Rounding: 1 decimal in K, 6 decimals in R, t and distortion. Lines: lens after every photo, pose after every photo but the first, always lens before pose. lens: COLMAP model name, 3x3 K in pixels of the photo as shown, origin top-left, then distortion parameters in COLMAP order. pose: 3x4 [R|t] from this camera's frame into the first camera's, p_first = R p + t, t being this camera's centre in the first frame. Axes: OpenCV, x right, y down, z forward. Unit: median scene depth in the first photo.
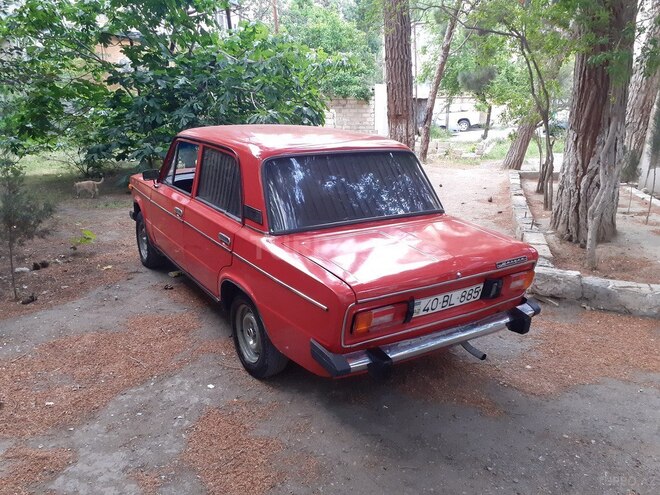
lens RADIAL K [[523.6, 0, 338.6], [0, 523.6, 246.8], [0, 0, 1]] dist [0.060285, -0.078148]
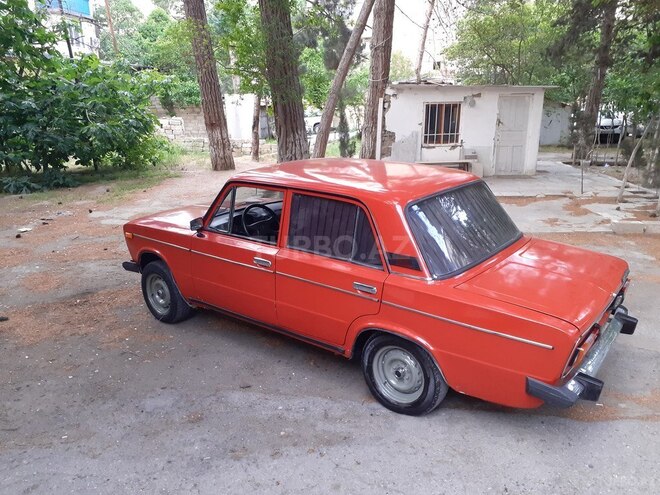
lens RADIAL K [[523.6, 0, 338.6], [0, 523.6, 246.8], [0, 0, 1]] dist [0.060285, -0.078148]
pose [[0.977944, -0.068461, 0.197330, 0.296407], [0.069565, 0.997577, 0.001342, 0.162033], [-0.196944, 0.012415, 0.980336, -0.741172]]
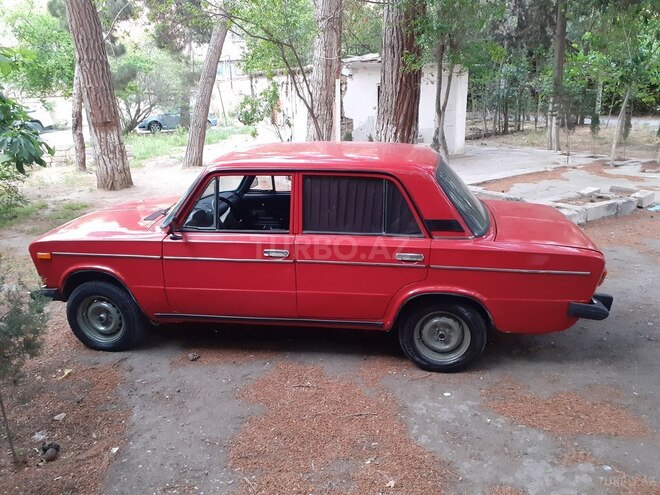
lens RADIAL K [[523.6, 0, 338.6], [0, 523.6, 246.8], [0, 0, 1]] dist [0.060285, -0.078148]
pose [[0.673431, -0.246244, 0.697033, -0.635384], [0.237770, 0.964939, 0.111171, -0.113356], [-0.699969, 0.090868, 0.708369, 0.231567]]
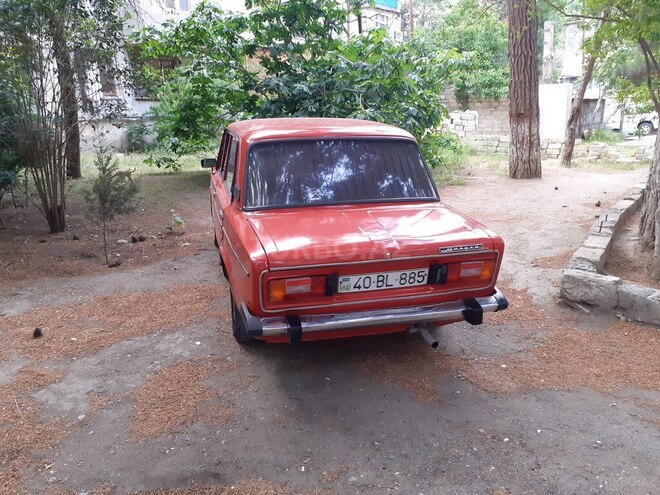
lens RADIAL K [[523.6, 0, 338.6], [0, 523.6, 246.8], [0, 0, 1]] dist [0.060285, -0.078148]
pose [[0.950066, 0.062630, -0.305698, 0.230216], [-0.066362, 0.997794, -0.001820, 0.023681], [0.304910, 0.022016, 0.952127, 0.004145]]
